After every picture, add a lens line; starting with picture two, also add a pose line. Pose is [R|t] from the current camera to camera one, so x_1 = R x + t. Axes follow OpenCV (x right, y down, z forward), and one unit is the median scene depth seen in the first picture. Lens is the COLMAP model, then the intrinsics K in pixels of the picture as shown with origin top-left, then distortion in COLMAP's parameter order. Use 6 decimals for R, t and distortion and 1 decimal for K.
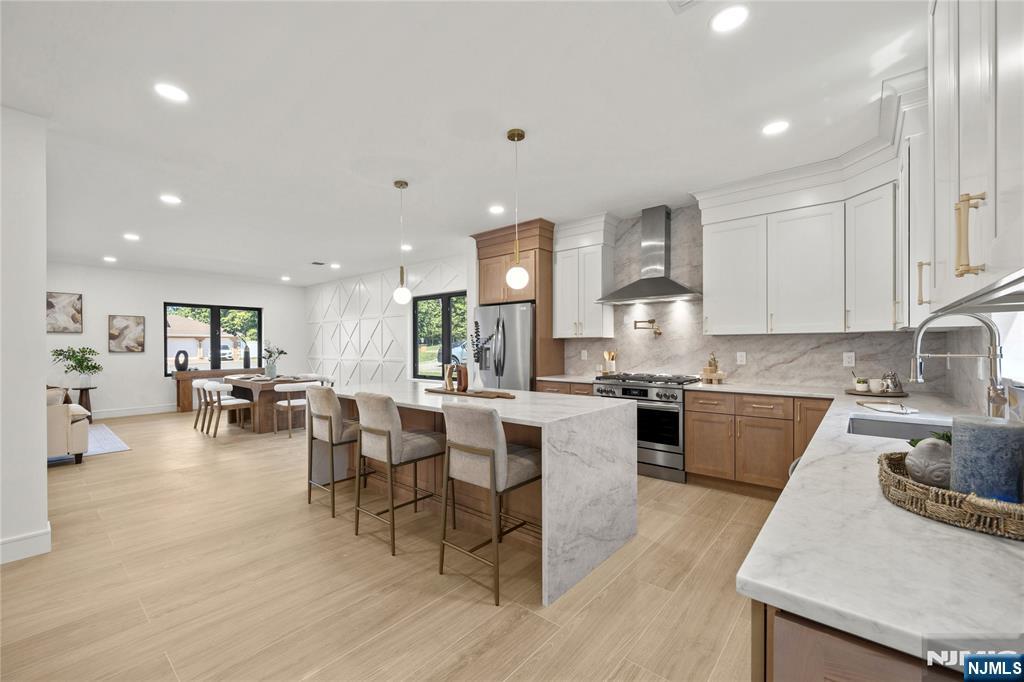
lens RADIAL K [[415.7, 0, 511.1], [0, 415.7, 351.1], [0, 0, 1]] dist [0.000541, 0.000032]
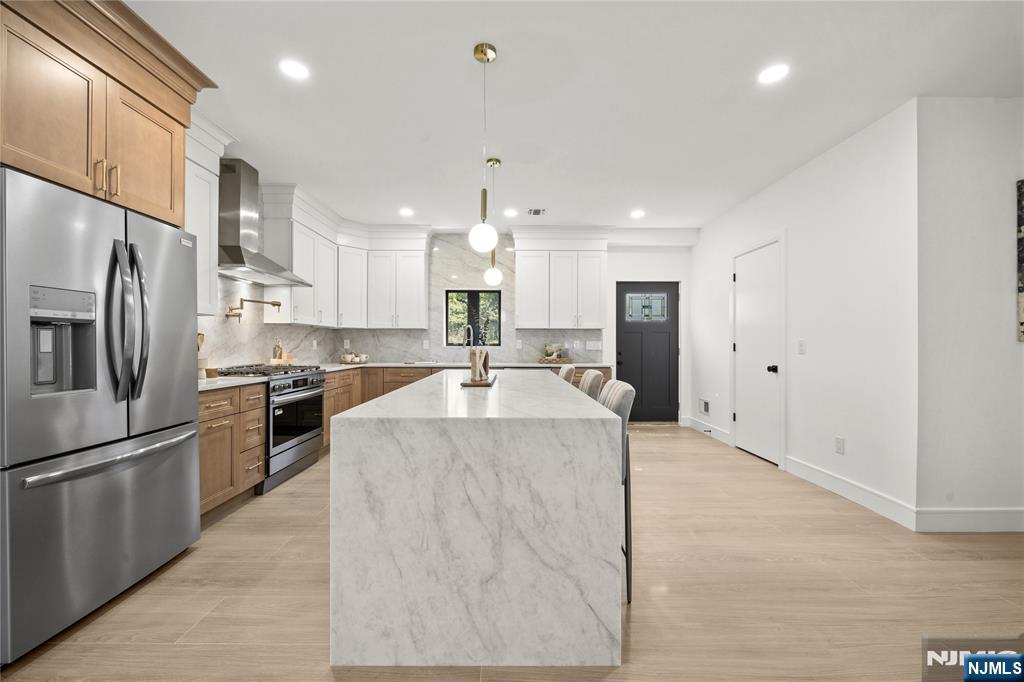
lens RADIAL K [[411.6, 0, 515.4], [0, 411.6, 349.3], [0, 0, 1]] dist [0.018511, -0.000010]
pose [[-0.652109, -0.003993, 0.758115, -0.753559], [0.015372, 0.999711, 0.018489, 0.019364], [-0.757969, 0.023711, -0.651859, 1.348259]]
